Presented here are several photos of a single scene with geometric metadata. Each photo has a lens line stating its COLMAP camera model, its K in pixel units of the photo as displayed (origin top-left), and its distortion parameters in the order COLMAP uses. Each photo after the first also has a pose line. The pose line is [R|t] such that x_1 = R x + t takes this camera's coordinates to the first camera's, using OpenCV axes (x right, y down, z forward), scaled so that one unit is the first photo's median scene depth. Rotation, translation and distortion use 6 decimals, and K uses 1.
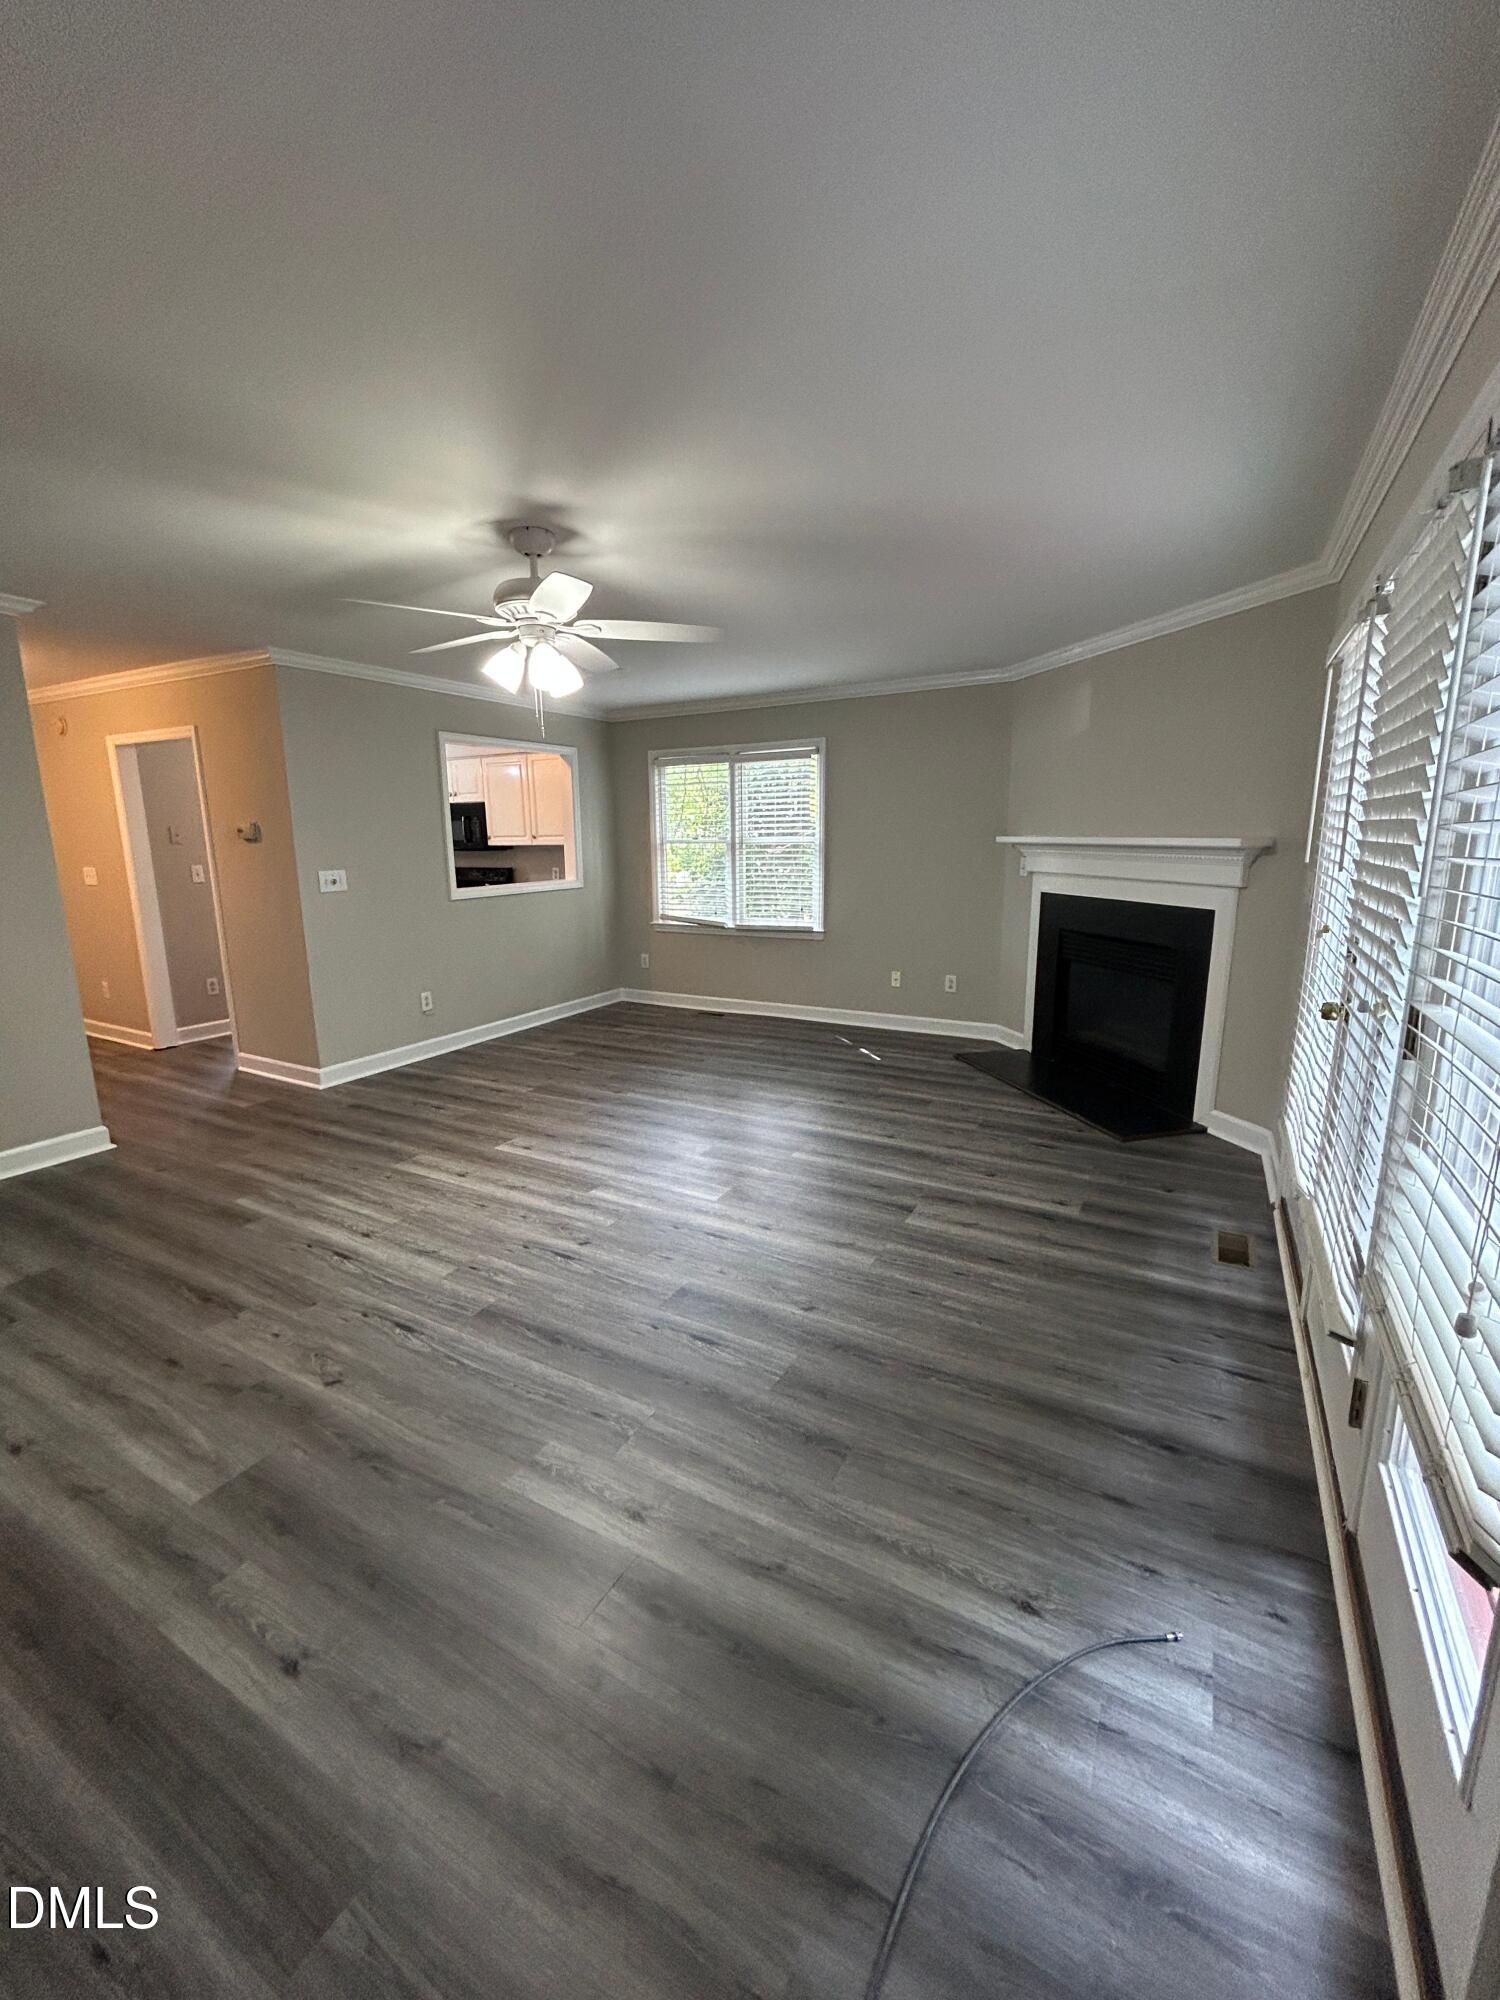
lens RADIAL K [[812.9, 0, 755.6], [0, 812.9, 999.4], [0, 0, 1]] dist [-0.000344, 0.000084]
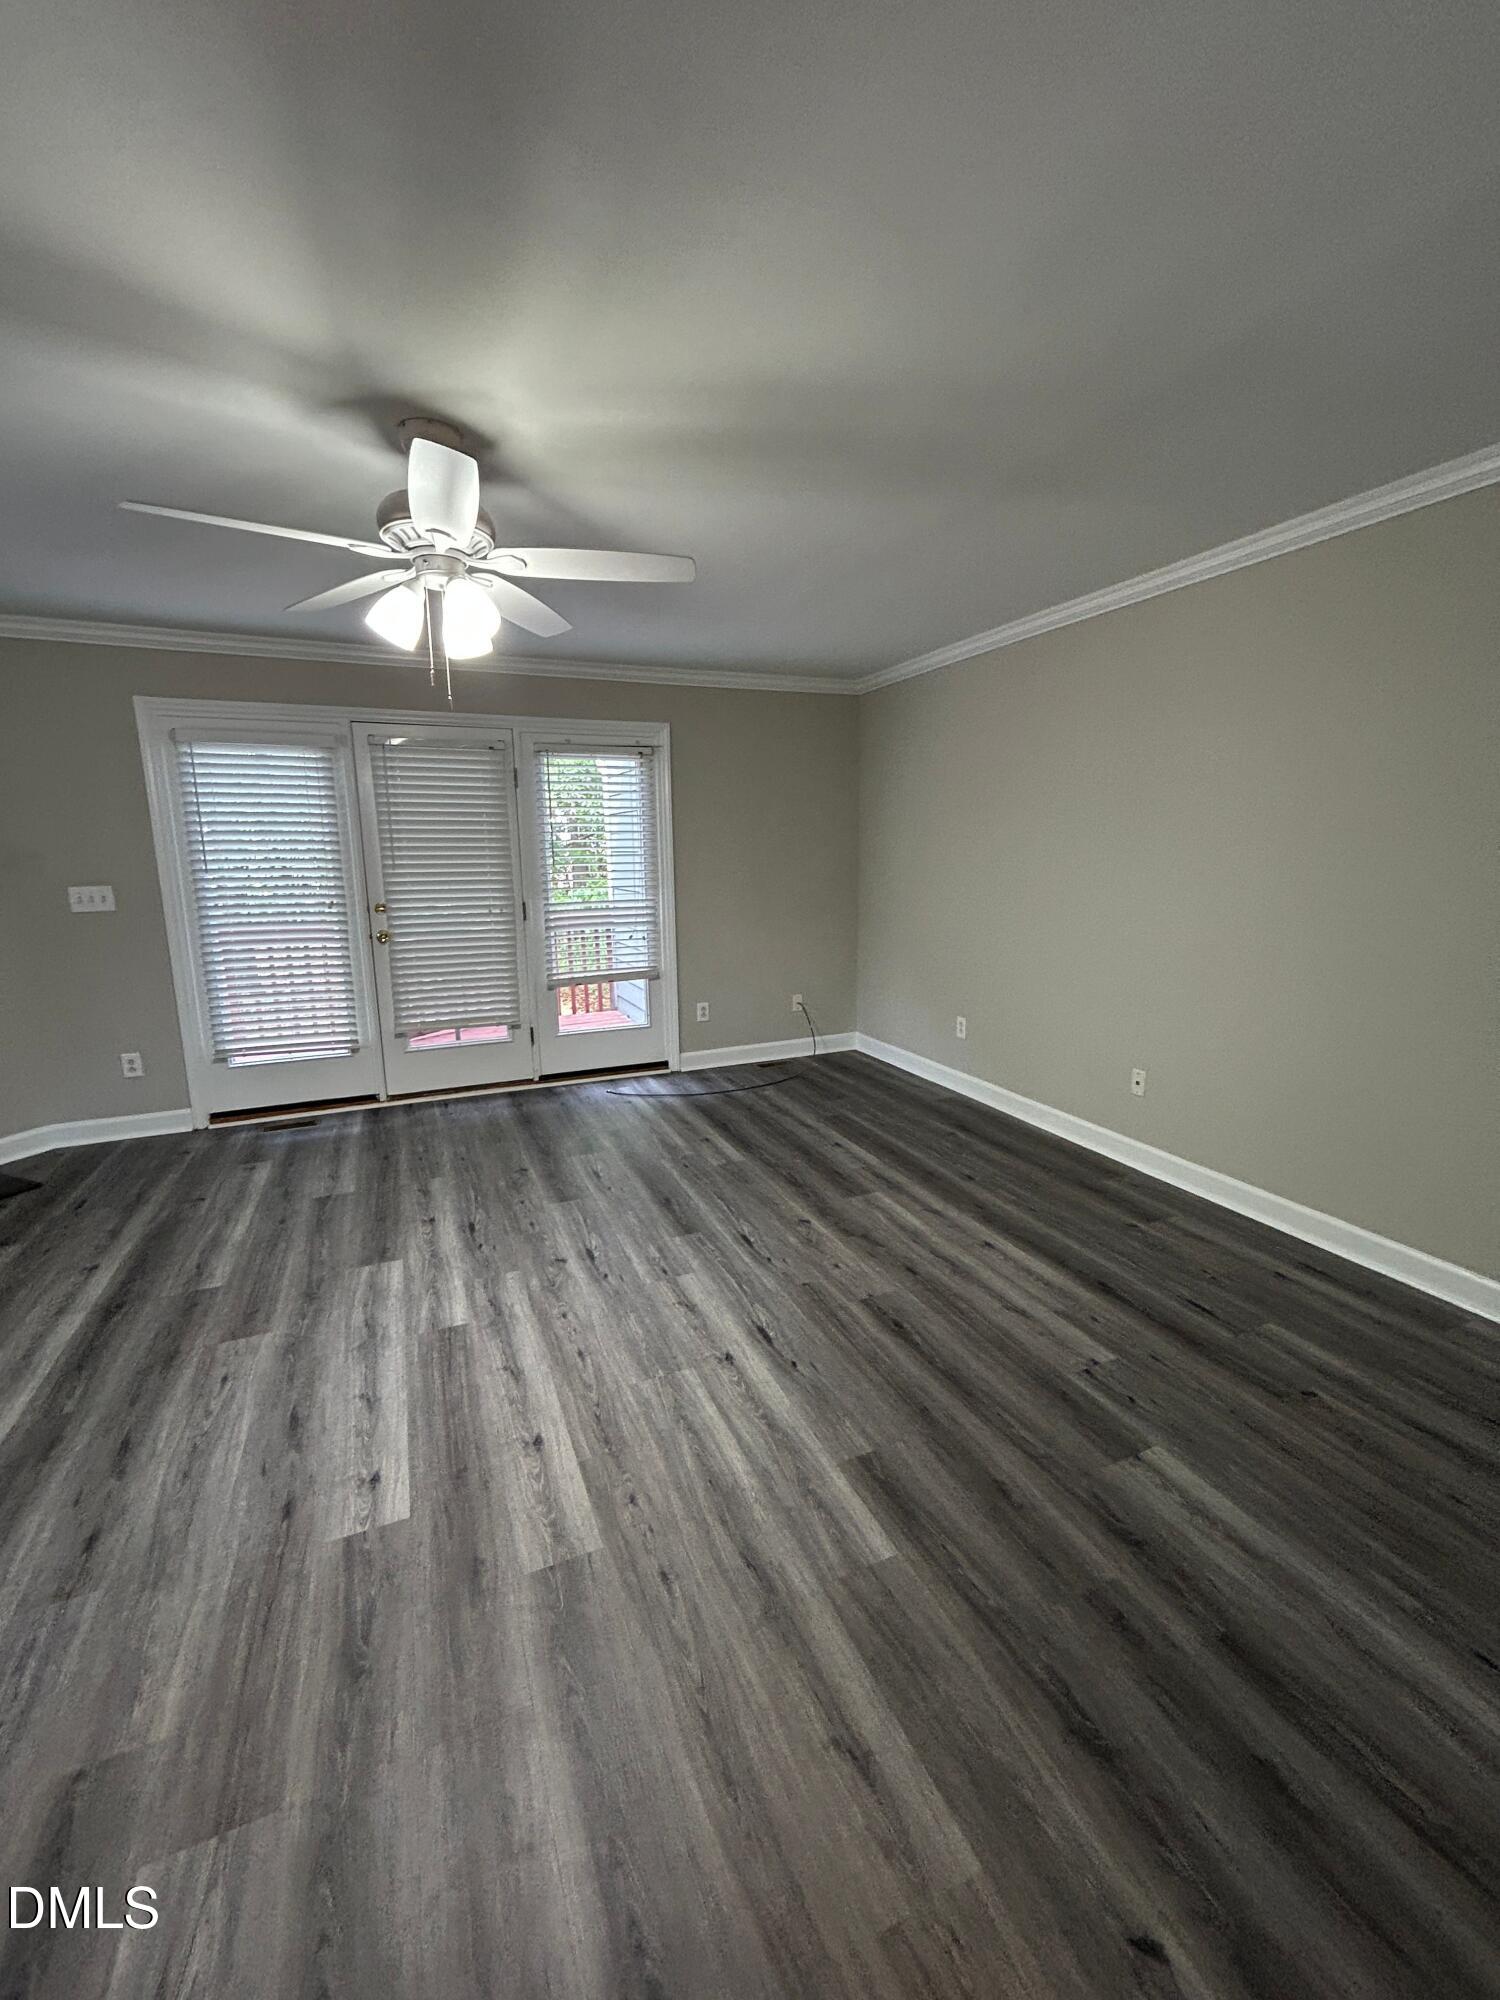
lens RADIAL K [[814.5, 0, 753.1], [0, 814.5, 997.1], [0, 0, 1]] dist [-0.000420, 0.000595]
pose [[-0.795355, -0.089623, 0.599481, -0.873231], [0.136776, 0.936964, 0.321543, -0.255855], [-0.590510, 0.337736, -0.732961, 1.351804]]
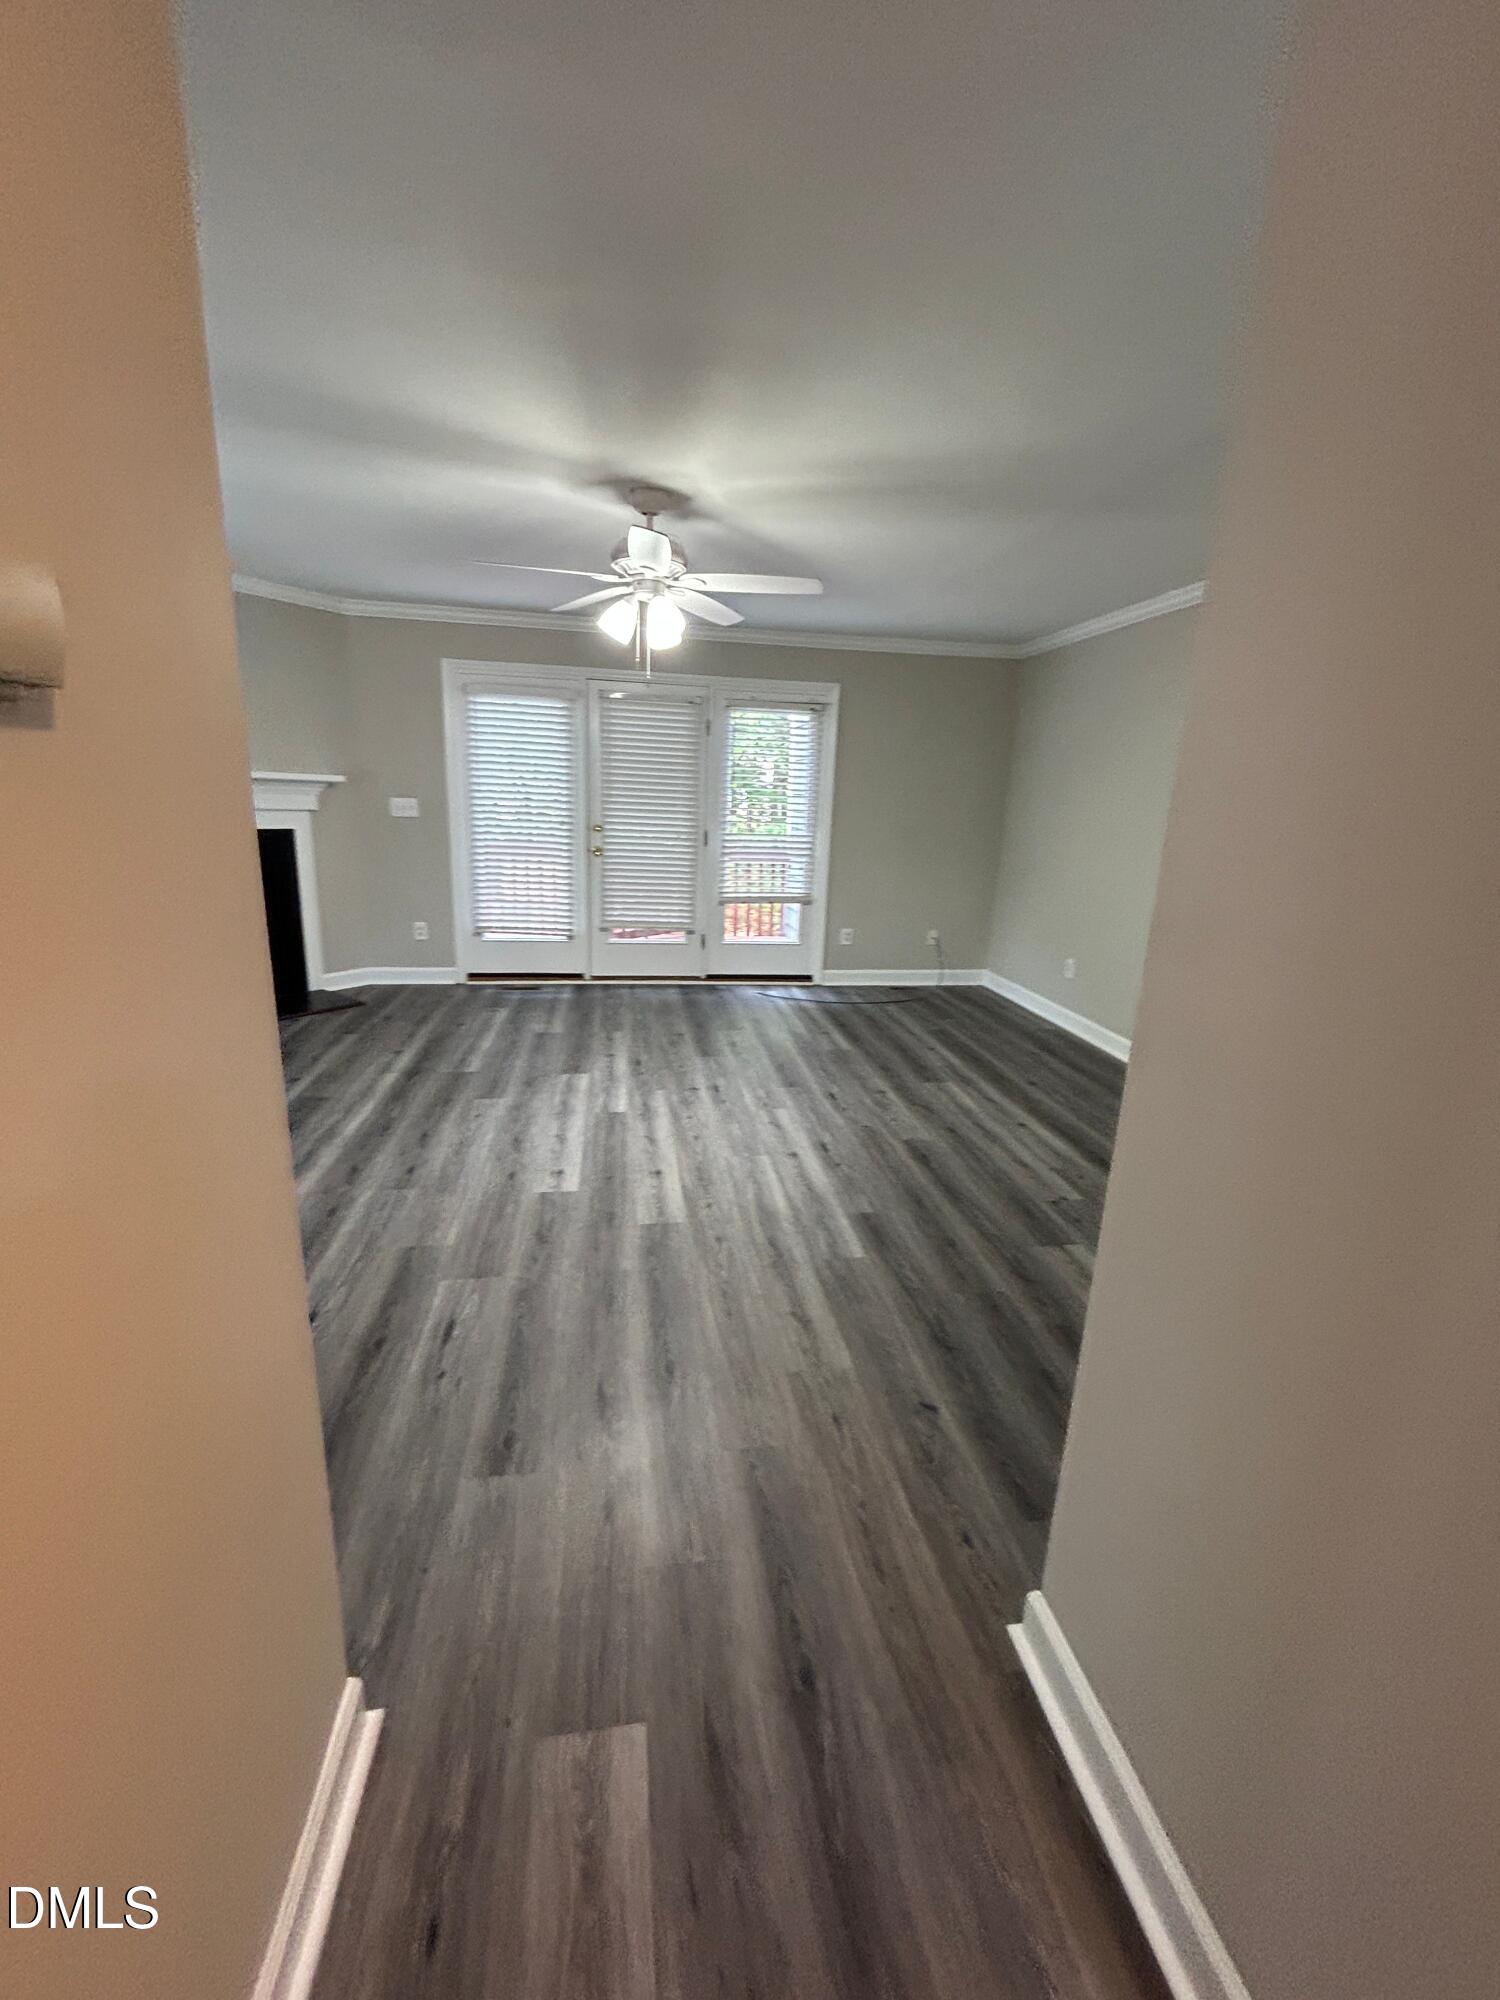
lens RADIAL K [[812.9, 0, 755.6], [0, 812.9, 999.4], [0, 0, 1]] dist [-0.000344, 0.000084]
pose [[-0.622351, -0.206700, 0.754953, -1.153161], [0.118151, 0.928644, 0.351655, -0.273638], [-0.773769, 0.308052, -0.553521, 1.487053]]
